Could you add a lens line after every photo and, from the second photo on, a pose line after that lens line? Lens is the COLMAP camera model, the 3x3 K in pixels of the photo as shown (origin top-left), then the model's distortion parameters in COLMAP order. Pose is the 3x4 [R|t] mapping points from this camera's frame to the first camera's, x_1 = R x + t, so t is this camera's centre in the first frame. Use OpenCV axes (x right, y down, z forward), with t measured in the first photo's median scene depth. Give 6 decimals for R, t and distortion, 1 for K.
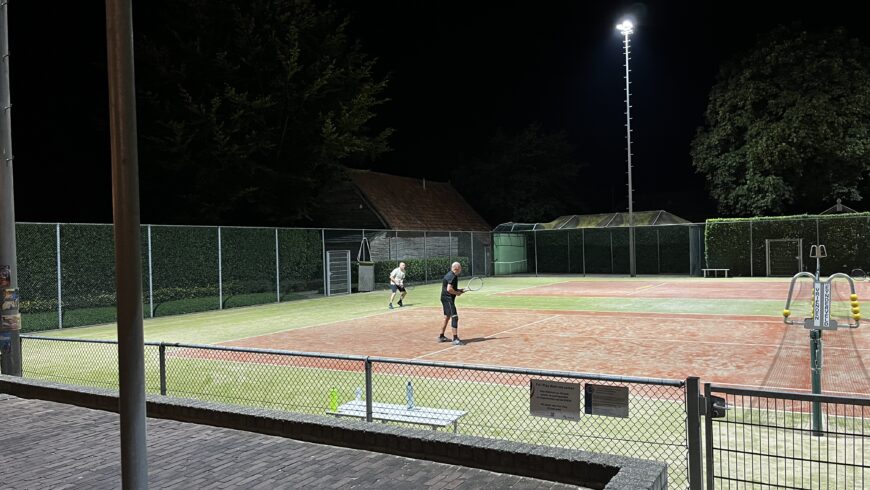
lens RADIAL K [[655.2, 0, 429.1], [0, 655.2, 251.0], [0, 0, 1]] dist [0.067183, -0.085333]
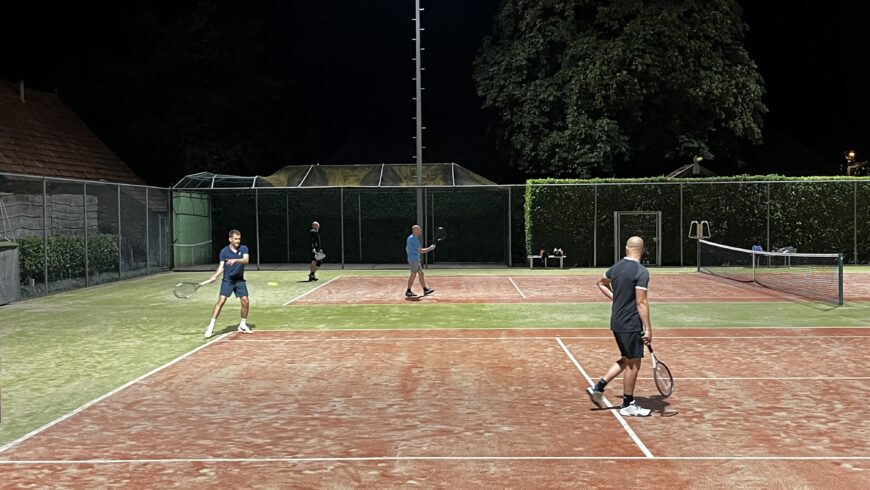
lens RADIAL K [[1066.9, 0, 433.6], [0, 1066.9, 245.0], [0, 0, 1]] dist [0.085003, -0.025458]
pose [[0.878229, 0.005898, 0.478204, -0.181060], [-0.012248, 0.999873, 0.010161, 0.007866], [-0.478083, -0.014780, 0.878190, 0.138085]]
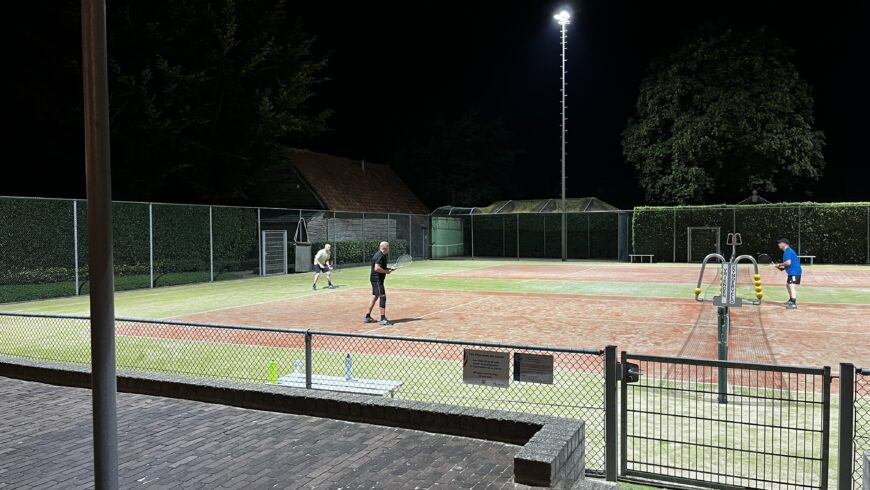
lens RADIAL K [[656.7, 0, 429.2], [0, 656.7, 249.3], [0, 0, 1]] dist [0.058664, -0.069159]
pose [[0.995319, 0.015434, 0.095399, -0.001119], [-0.017565, 0.999614, 0.021535, 0.002349], [-0.095030, -0.023109, 0.995206, -0.009121]]
